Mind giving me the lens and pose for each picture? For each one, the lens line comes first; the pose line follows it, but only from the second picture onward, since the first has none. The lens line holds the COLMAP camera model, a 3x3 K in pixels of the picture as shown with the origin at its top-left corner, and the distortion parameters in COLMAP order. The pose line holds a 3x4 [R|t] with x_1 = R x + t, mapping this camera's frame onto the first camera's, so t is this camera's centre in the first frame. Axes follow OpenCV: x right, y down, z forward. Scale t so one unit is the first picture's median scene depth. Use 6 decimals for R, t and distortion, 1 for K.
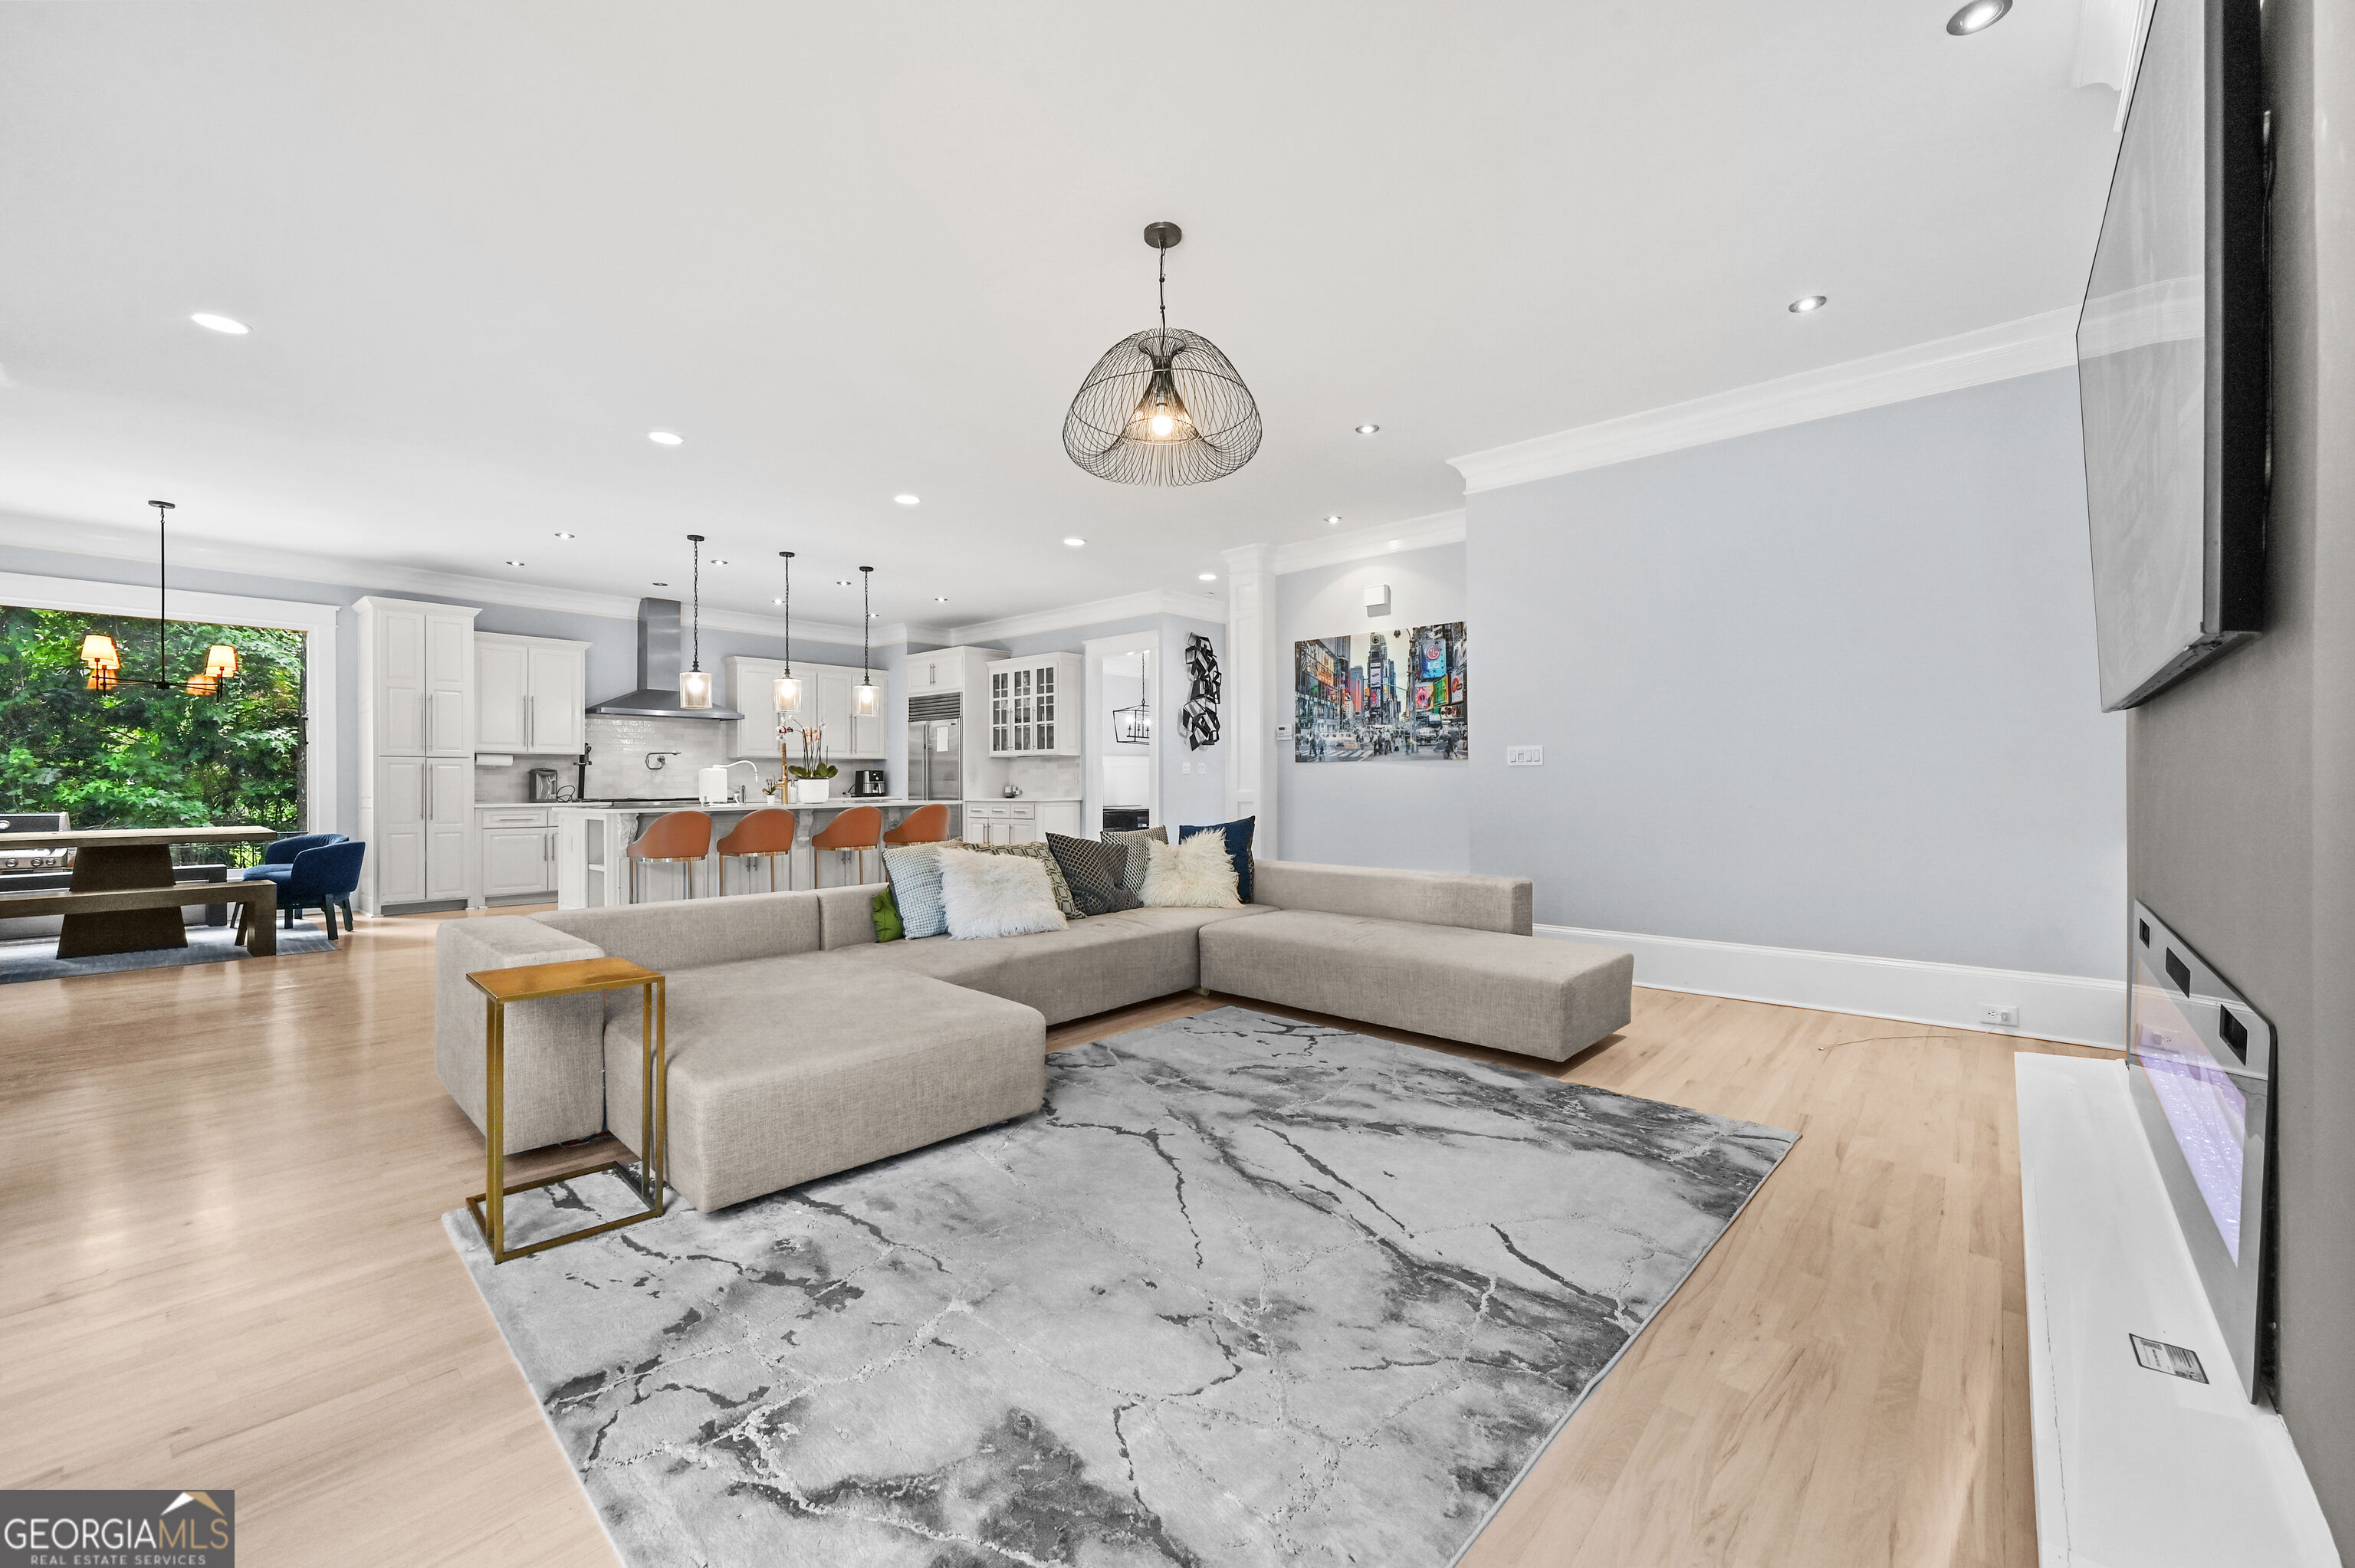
lens RADIAL K [[933.1, 0, 1183.8], [0, 933.1, 778.6], [0, 0, 1]] dist [-0.002362, -0.000637]
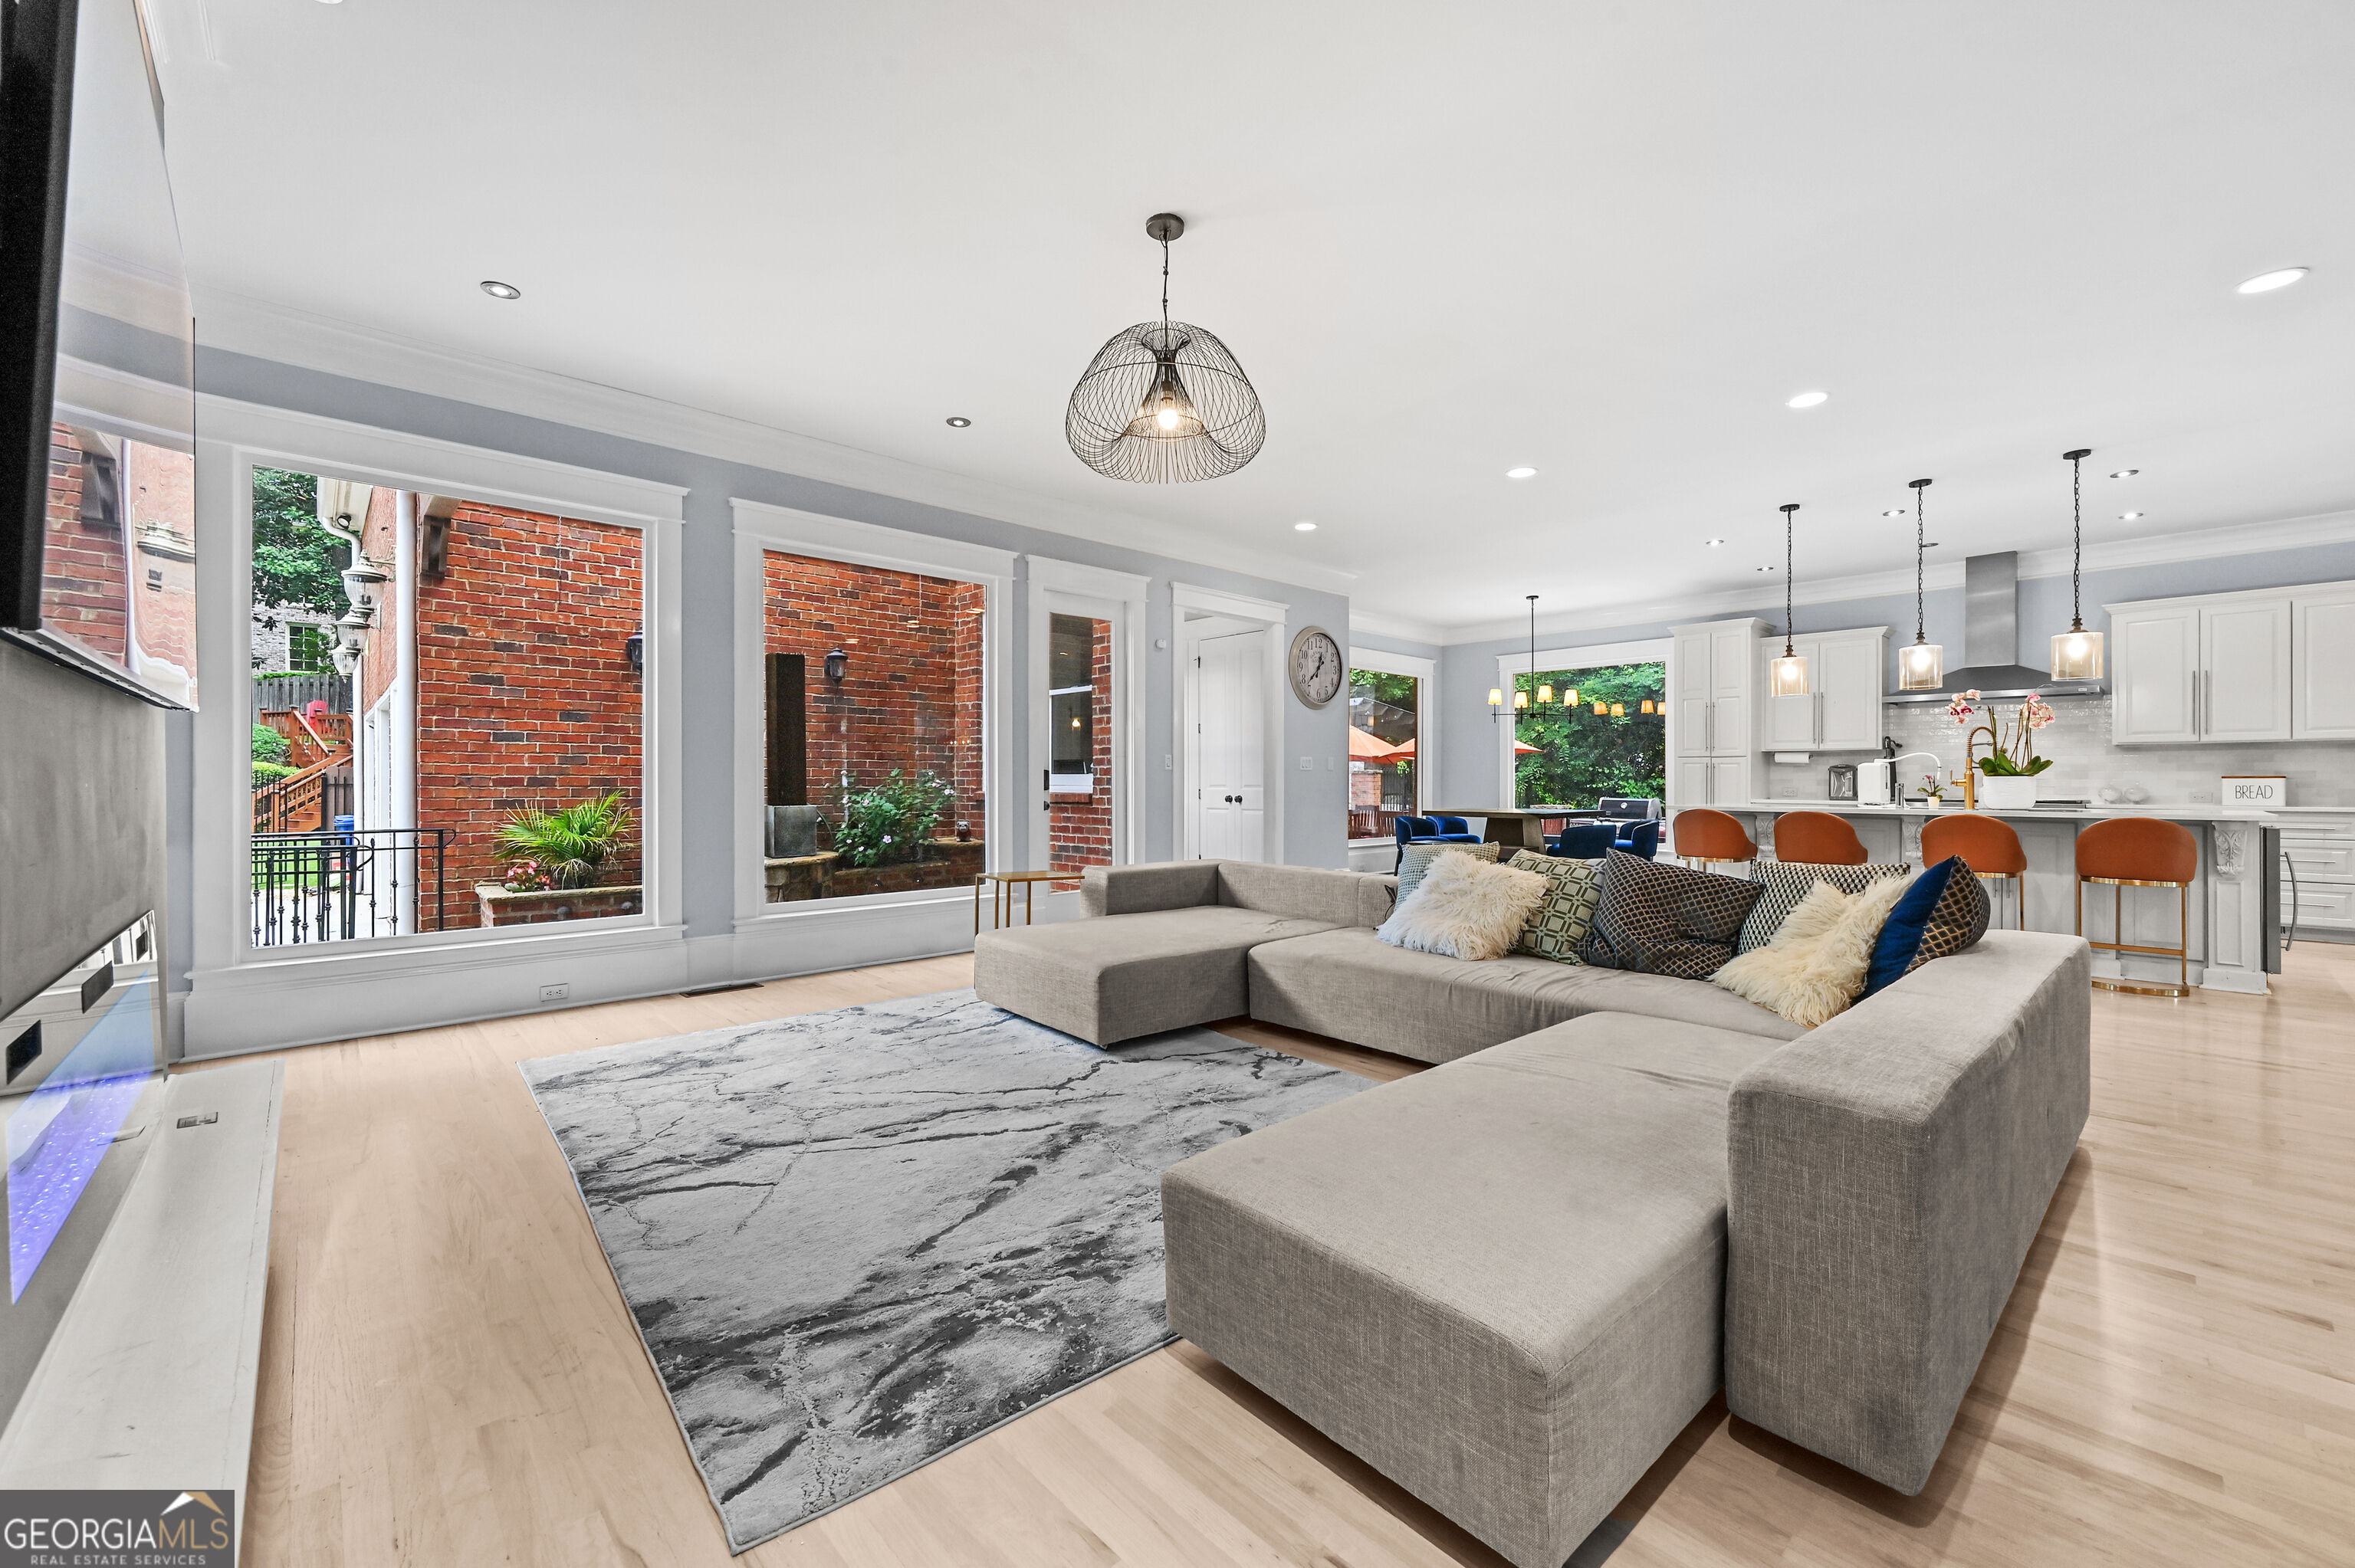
lens RADIAL K [[933.1, 0, 1164.4], [0, 933.1, 776.9], [0, 0, 1]] dist [-0.002362, -0.000637]
pose [[-0.109883, -0.000278, -0.993944, 0.431557], [0.001328, 0.999999, -0.000427, 0.000605], [0.993944, -0.001367, -0.109883, 0.497447]]
